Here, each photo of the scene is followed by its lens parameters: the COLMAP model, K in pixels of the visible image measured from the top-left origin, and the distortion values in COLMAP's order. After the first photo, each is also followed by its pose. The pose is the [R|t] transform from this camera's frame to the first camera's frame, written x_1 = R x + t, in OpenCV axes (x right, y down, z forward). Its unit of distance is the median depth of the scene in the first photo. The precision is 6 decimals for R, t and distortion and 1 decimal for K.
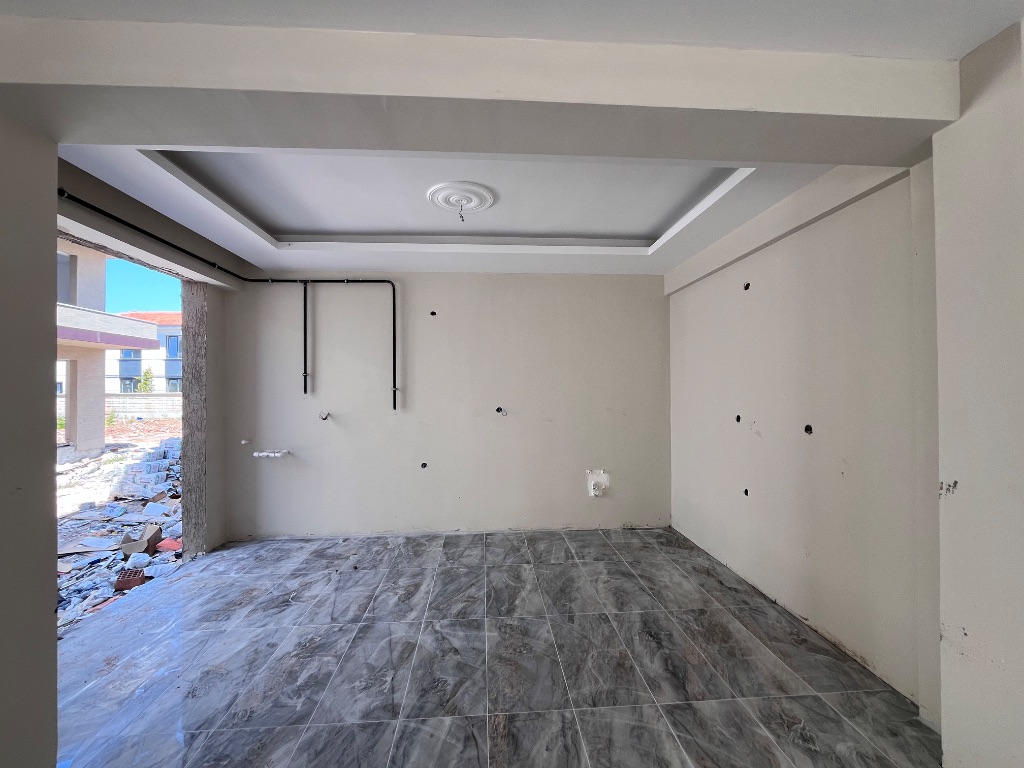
lens RADIAL K [[412.3, 0, 511.2], [0, 412.3, 383.4], [0, 0, 1]] dist [-0.002453, -0.000123]
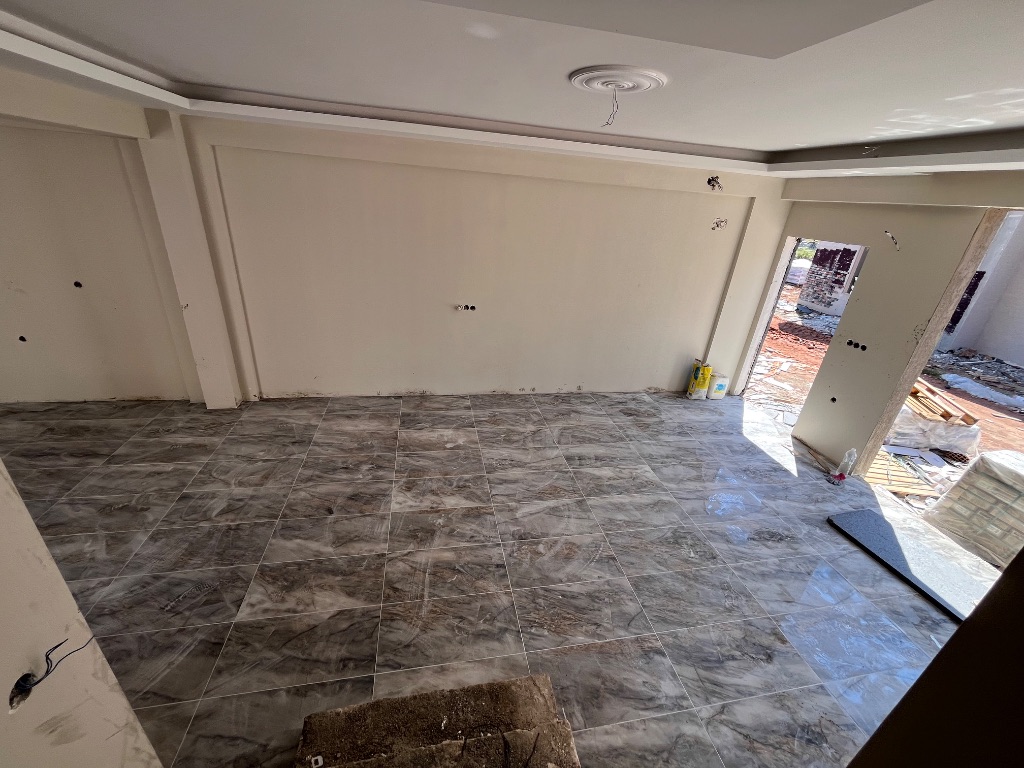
lens RADIAL K [[412.3, 0, 509.9], [0, 412.3, 384.2], [0, 0, 1]] dist [-0.002453, -0.000123]
pose [[-0.125006, -0.416539, 0.900482, -0.743427], [-0.083852, 0.908790, 0.408742, -0.229913], [-0.988606, -0.024412, -0.148532, -0.265545]]
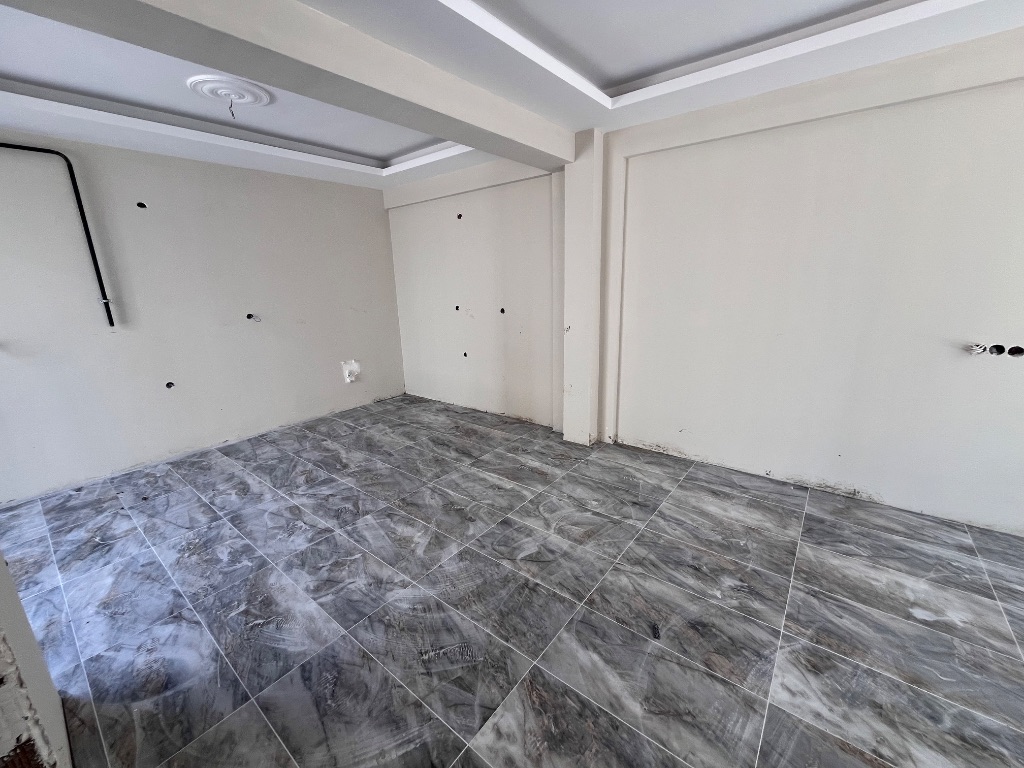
lens RADIAL K [[412.3, 0, 510.9], [0, 412.3, 383.6], [0, 0, 1]] dist [-0.002453, -0.000123]
pose [[0.672324, -0.196518, 0.713695, -0.436019], [0.017209, 0.968007, 0.250333, -0.020716], [-0.740057, -0.156023, 0.654196, -0.176228]]
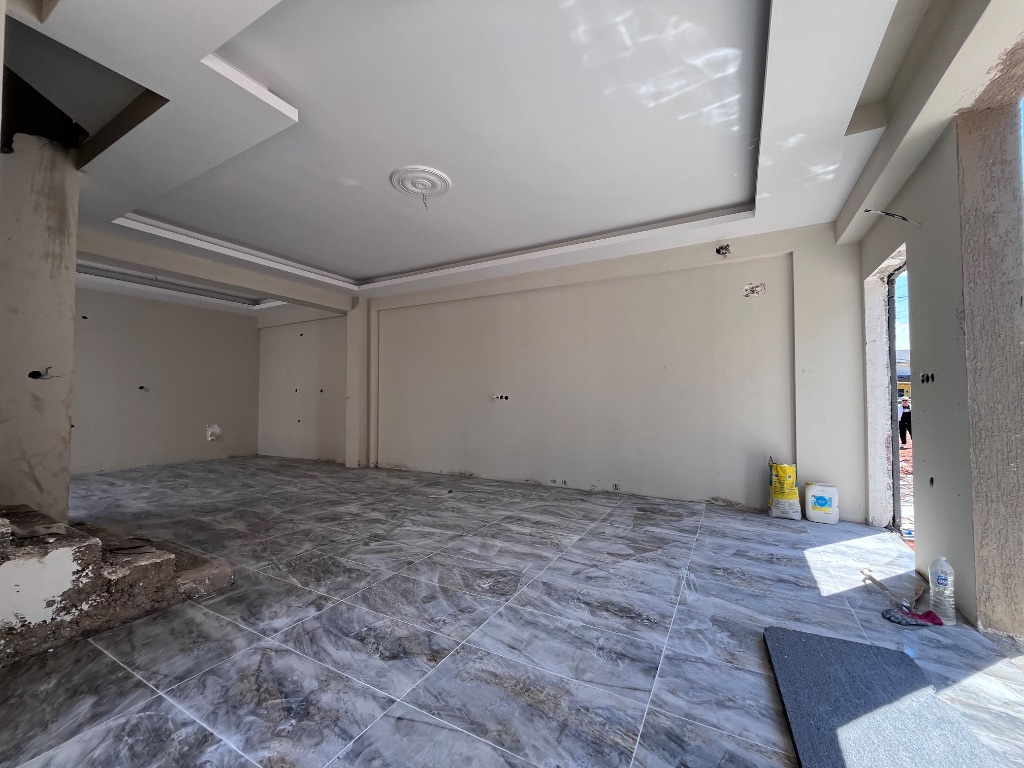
lens RADIAL K [[412.3, 0, 511.1], [0, 412.3, 385.1], [0, 0, 1]] dist [-0.002453, -0.000123]
pose [[0.536720, 0.033098, 0.843111, -0.727225], [-0.009707, 0.999406, -0.033054, 0.114837], [-0.843705, 0.009557, 0.536722, -1.214796]]
